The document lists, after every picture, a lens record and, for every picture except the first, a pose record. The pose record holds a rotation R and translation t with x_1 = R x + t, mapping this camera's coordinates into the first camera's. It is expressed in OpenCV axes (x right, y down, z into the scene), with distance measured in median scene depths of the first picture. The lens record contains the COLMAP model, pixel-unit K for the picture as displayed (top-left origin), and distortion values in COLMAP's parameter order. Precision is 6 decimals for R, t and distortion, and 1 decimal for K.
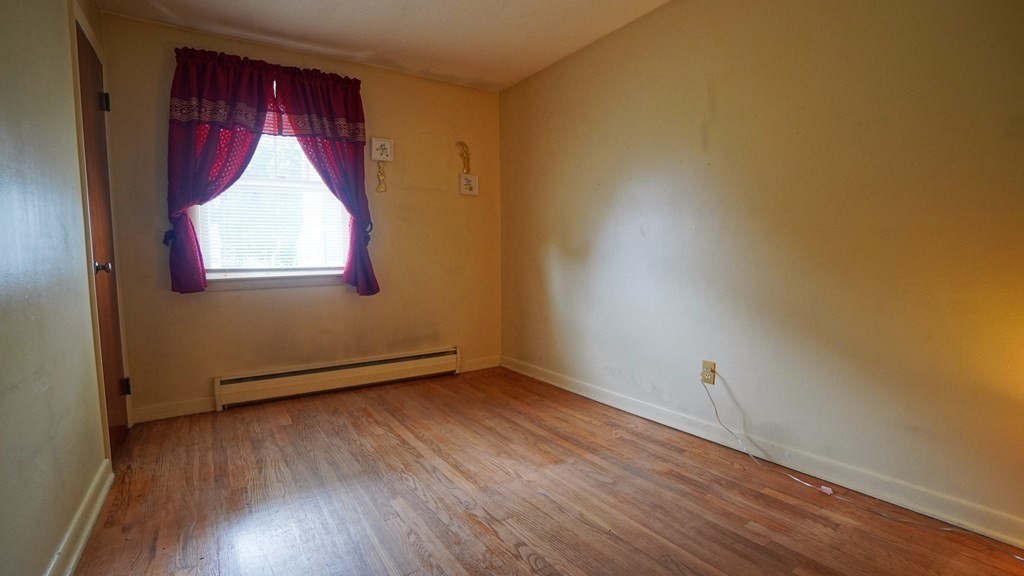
lens RADIAL K [[462.6, 0, 507.2], [0, 462.6, 290.2], [0, 0, 1]] dist [-0.068980, 0.029275]
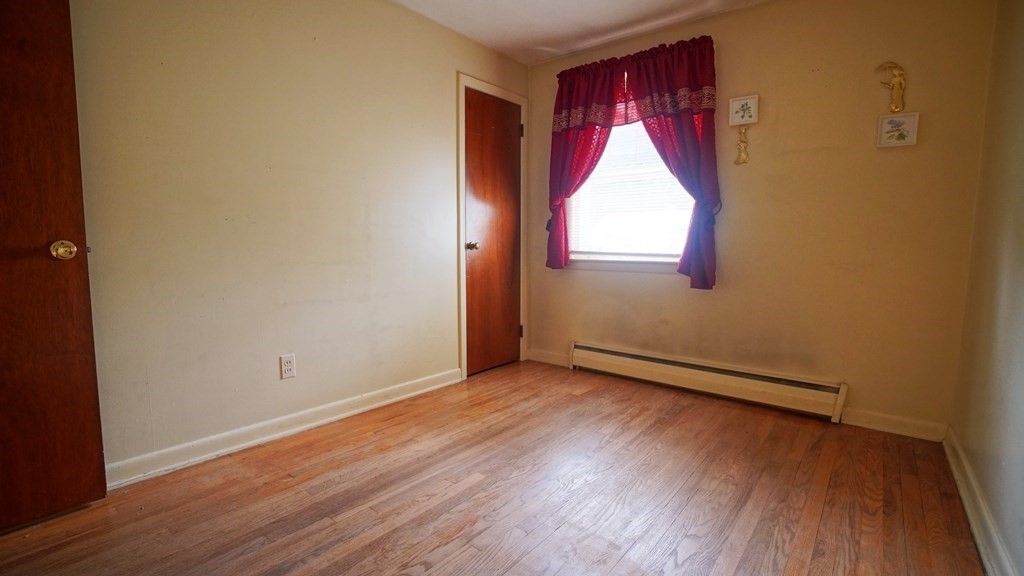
lens RADIAL K [[462.6, 0, 507.2], [0, 462.6, 290.2], [0, 0, 1]] dist [-0.068980, 0.029275]
pose [[0.301564, 0.110985, -0.946964, 0.441868], [-0.085057, 0.992373, 0.089220, -0.035224], [0.949644, 0.053640, 0.308704, 0.436802]]
